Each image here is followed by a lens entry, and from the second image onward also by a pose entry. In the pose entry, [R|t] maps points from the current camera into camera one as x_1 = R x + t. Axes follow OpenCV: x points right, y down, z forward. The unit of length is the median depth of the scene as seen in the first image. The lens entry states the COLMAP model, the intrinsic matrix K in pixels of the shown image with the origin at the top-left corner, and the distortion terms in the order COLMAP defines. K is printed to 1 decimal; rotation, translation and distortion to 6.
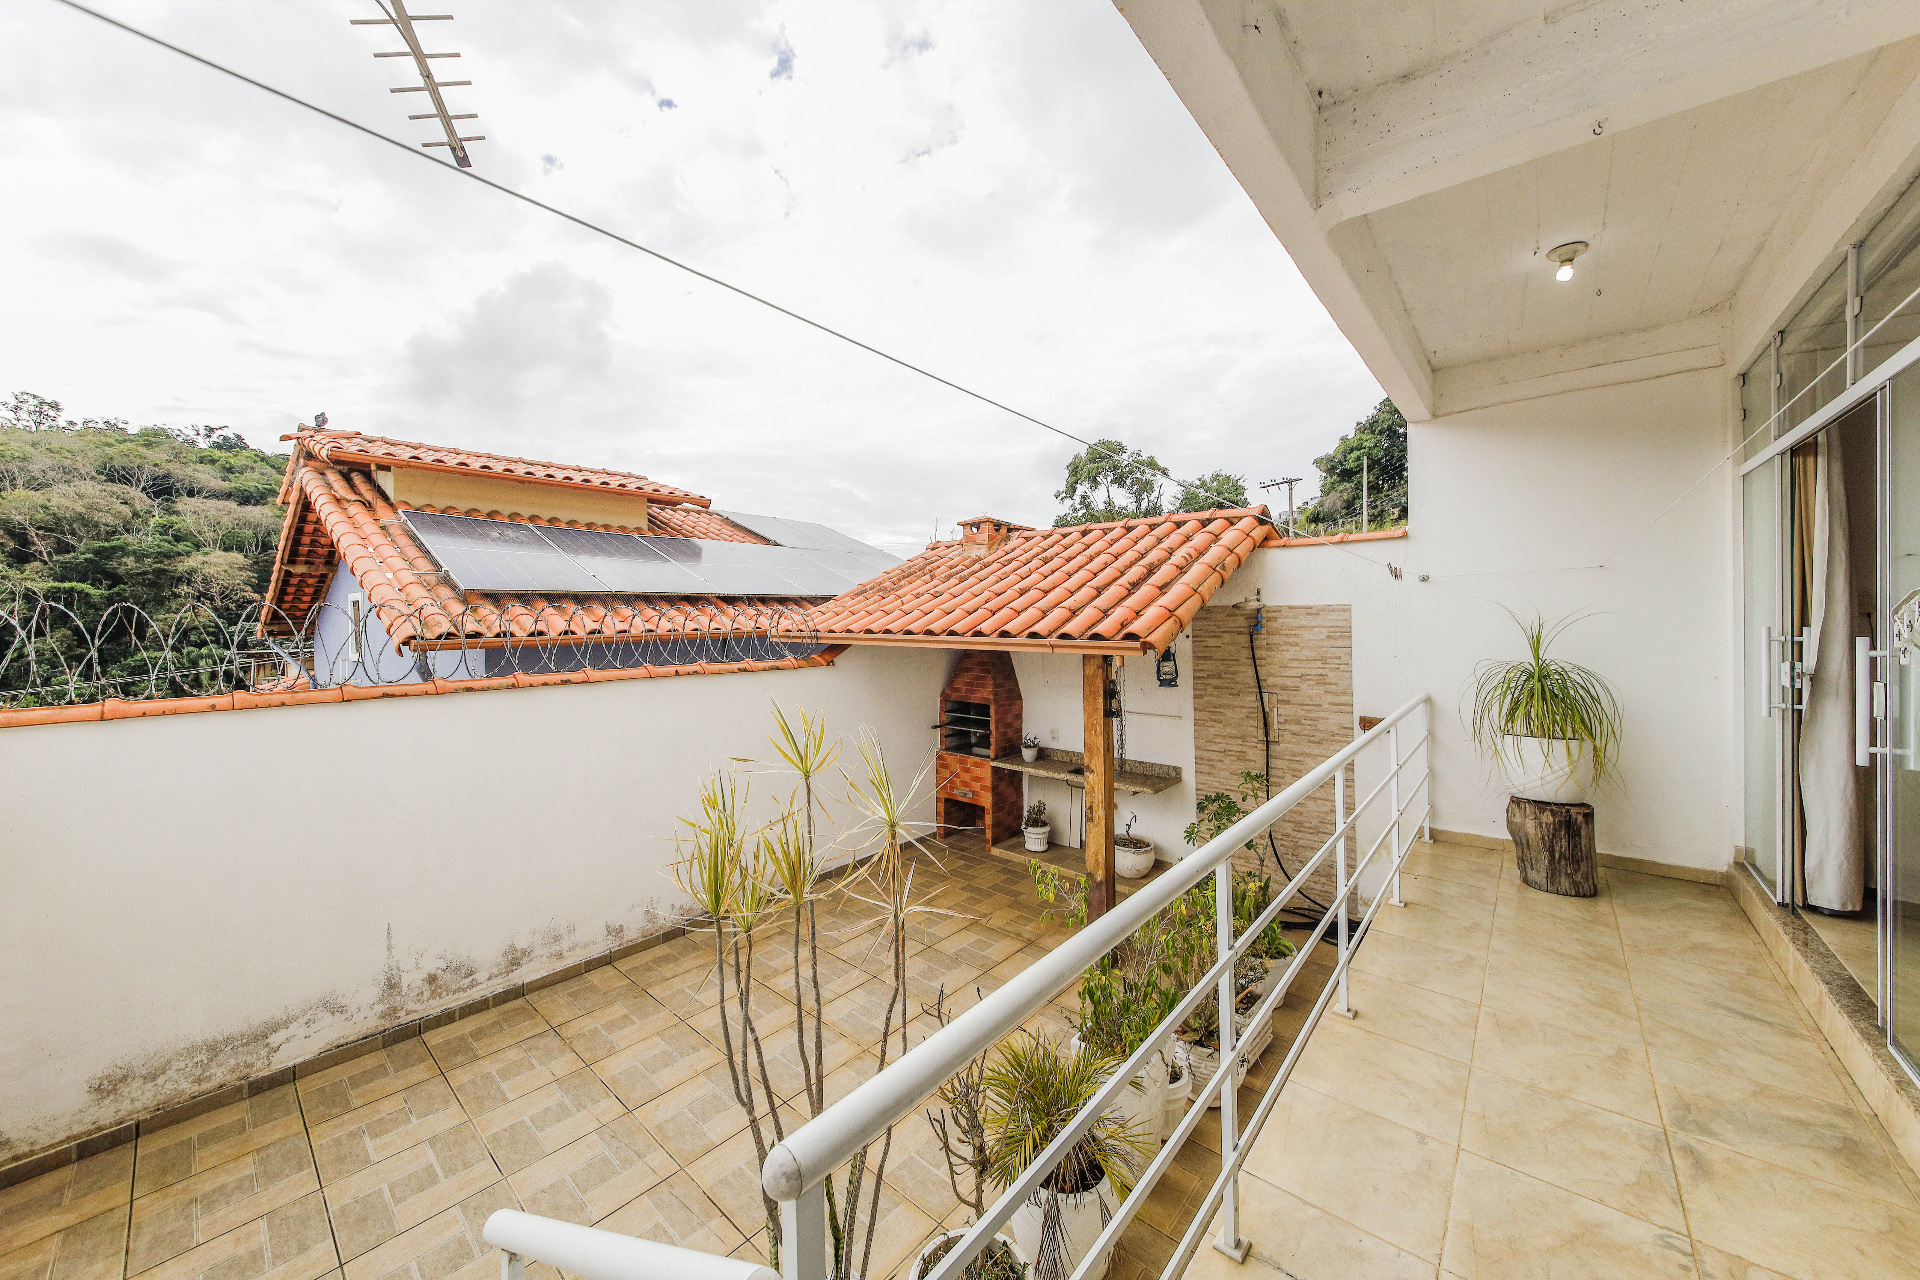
lens RADIAL K [[696.2, 0, 936.0], [0, 696.2, 645.0], [0, 0, 1]] dist [-0.030257, 0.002901]
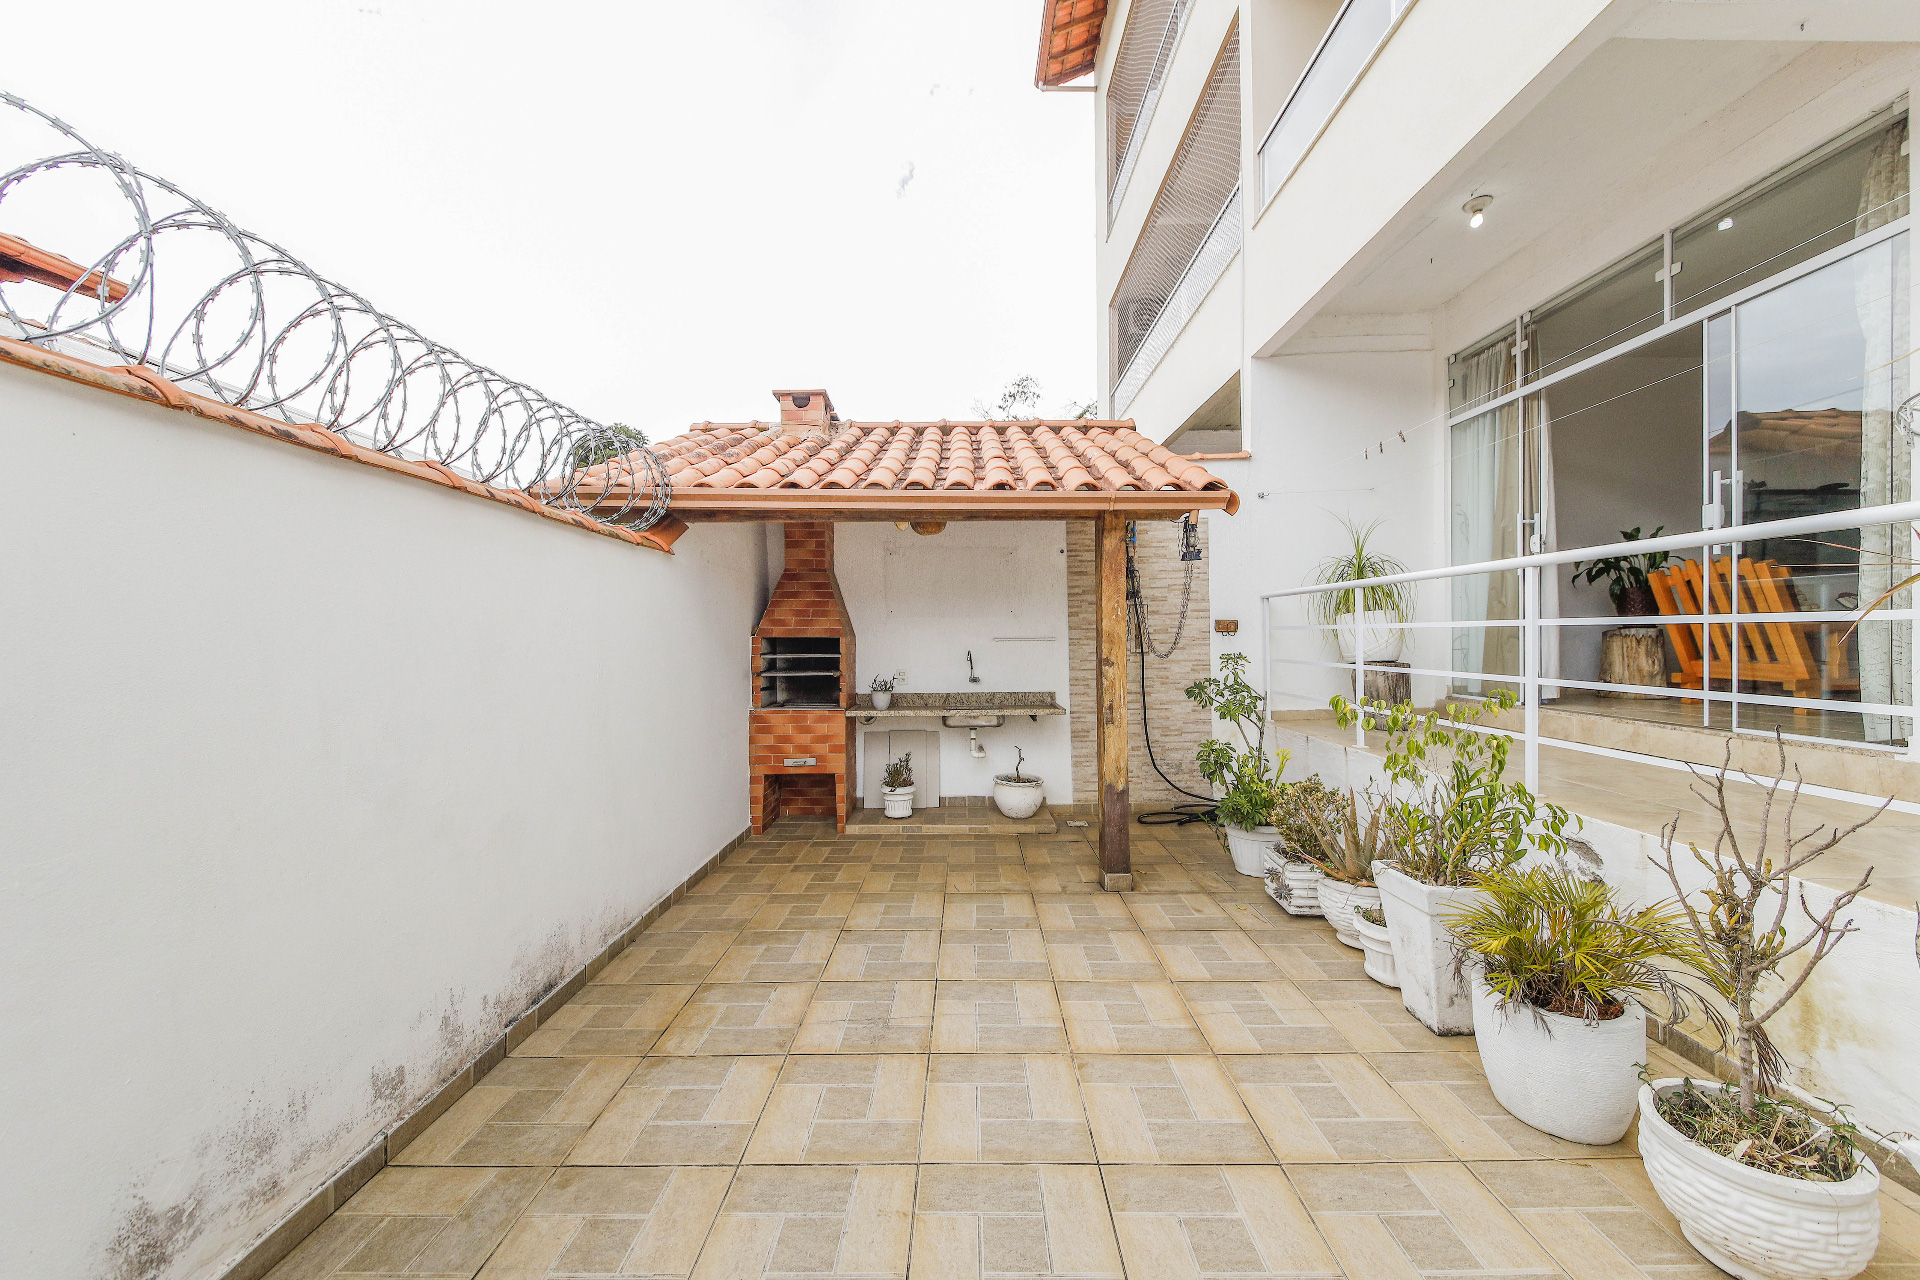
lens RADIAL K [[759.3, 0, 951.7], [0, 759.3, 672.9], [0, 0, 1]] dist [0.007156, -0.001171]
pose [[0.723267, -0.020452, 0.690265, -0.495612], [0.045583, 0.998795, -0.018169, 0.179071], [-0.689062, 0.044605, 0.723328, 0.395283]]
